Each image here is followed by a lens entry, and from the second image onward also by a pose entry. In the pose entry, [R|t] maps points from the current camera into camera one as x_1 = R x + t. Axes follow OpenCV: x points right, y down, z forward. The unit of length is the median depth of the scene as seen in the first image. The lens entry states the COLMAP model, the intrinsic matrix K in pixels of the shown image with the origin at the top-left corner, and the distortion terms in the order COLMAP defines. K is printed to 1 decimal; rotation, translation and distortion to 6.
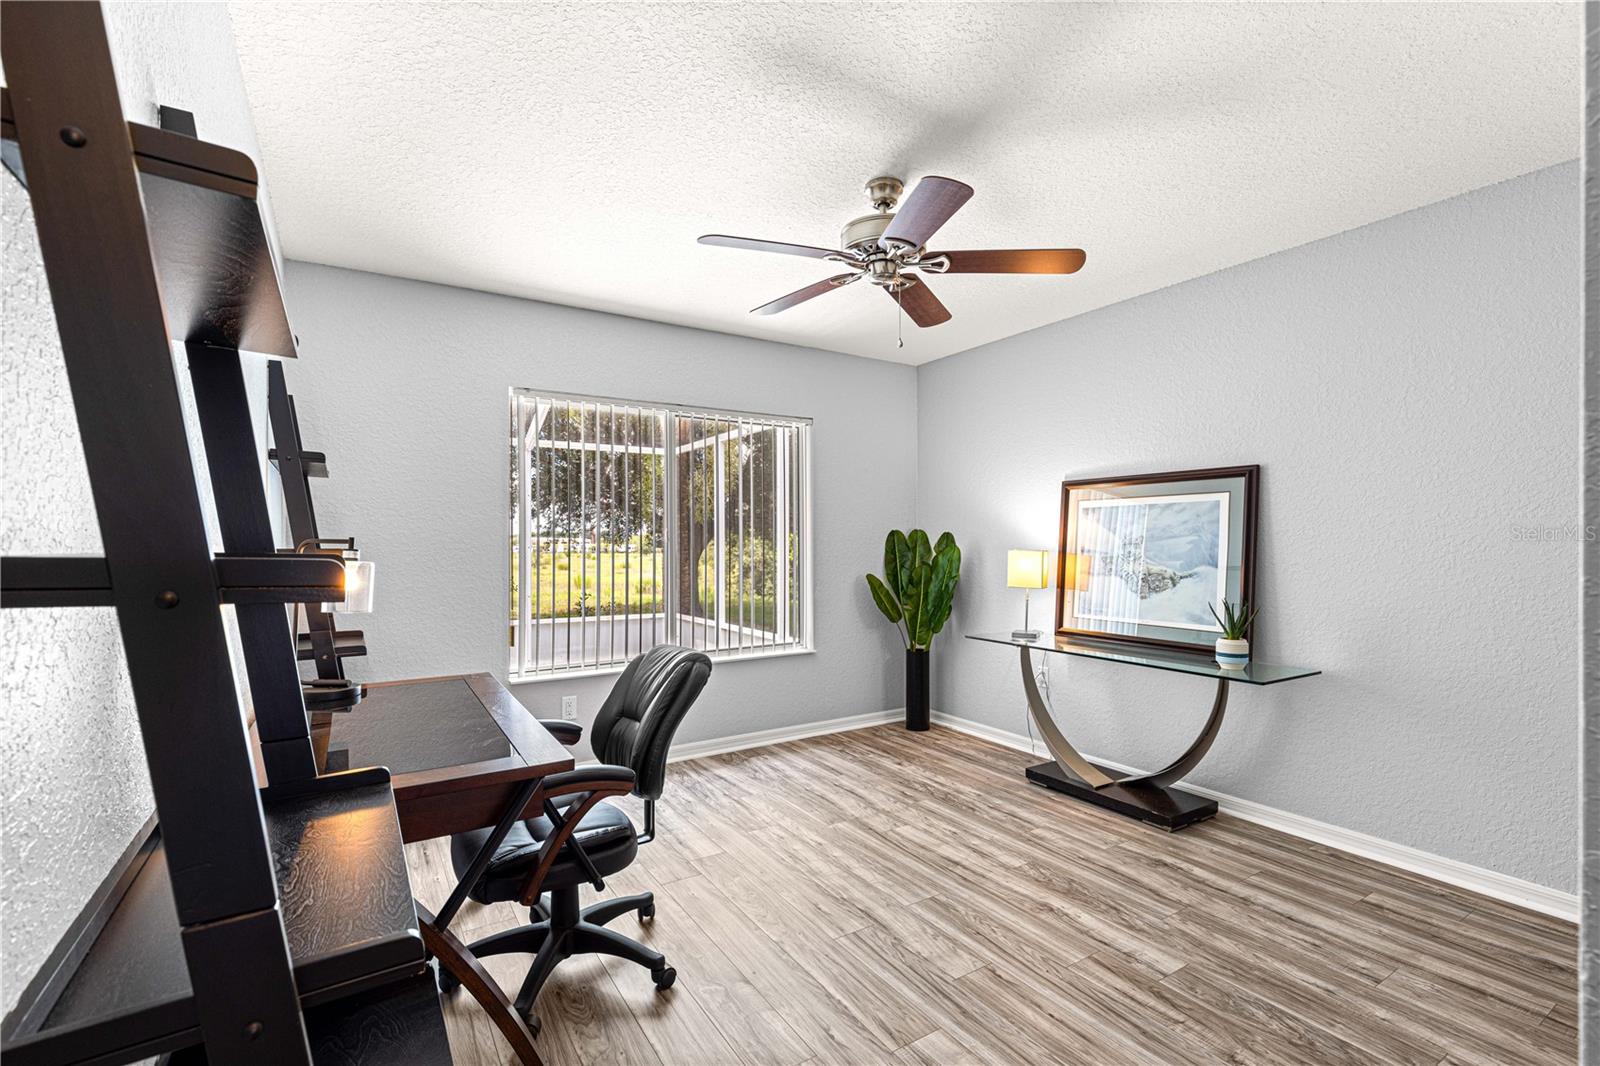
lens RADIAL K [[724.3, 0, 802.4], [0, 724.3, 538.1], [0, 0, 1]] dist [0.011937, -0.001646]
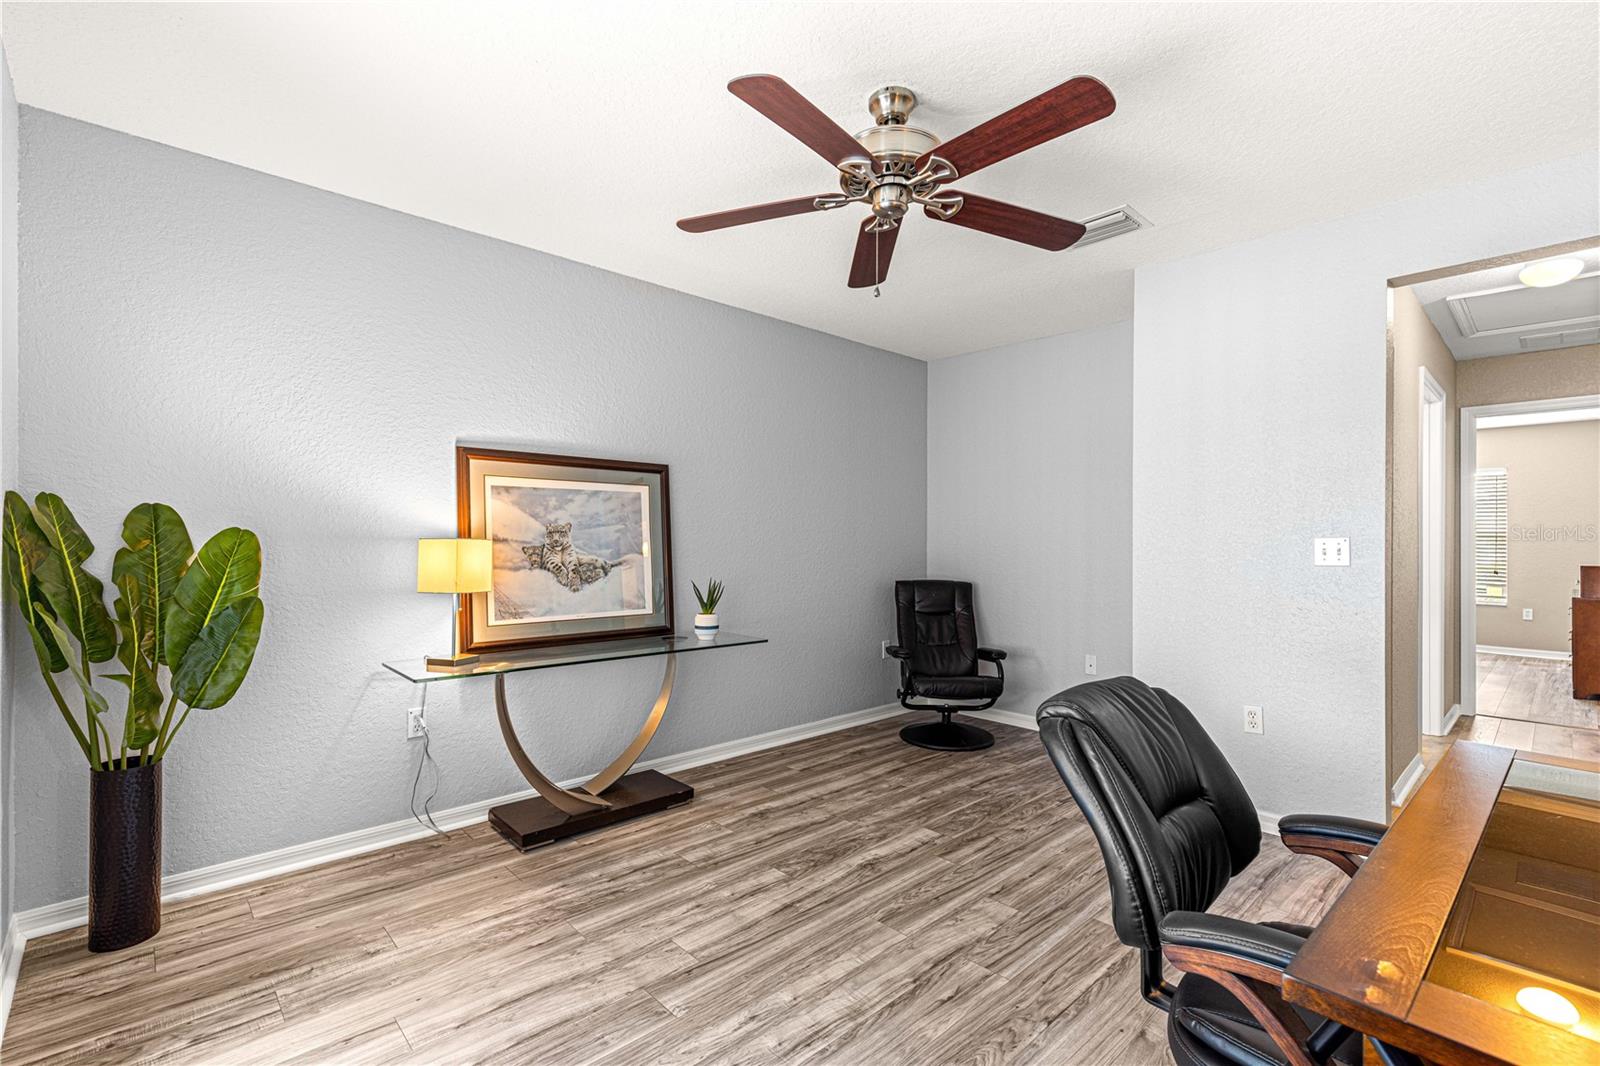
lens RADIAL K [[724.3, 0, 802.4], [0, 724.3, 538.1], [0, 0, 1]] dist [0.011937, -0.001646]
pose [[-0.193045, -0.000031, 0.981190, -0.585995], [-0.012209, 0.999923, -0.002371, 0.017269], [-0.981114, -0.012437, -0.193030, 1.080072]]
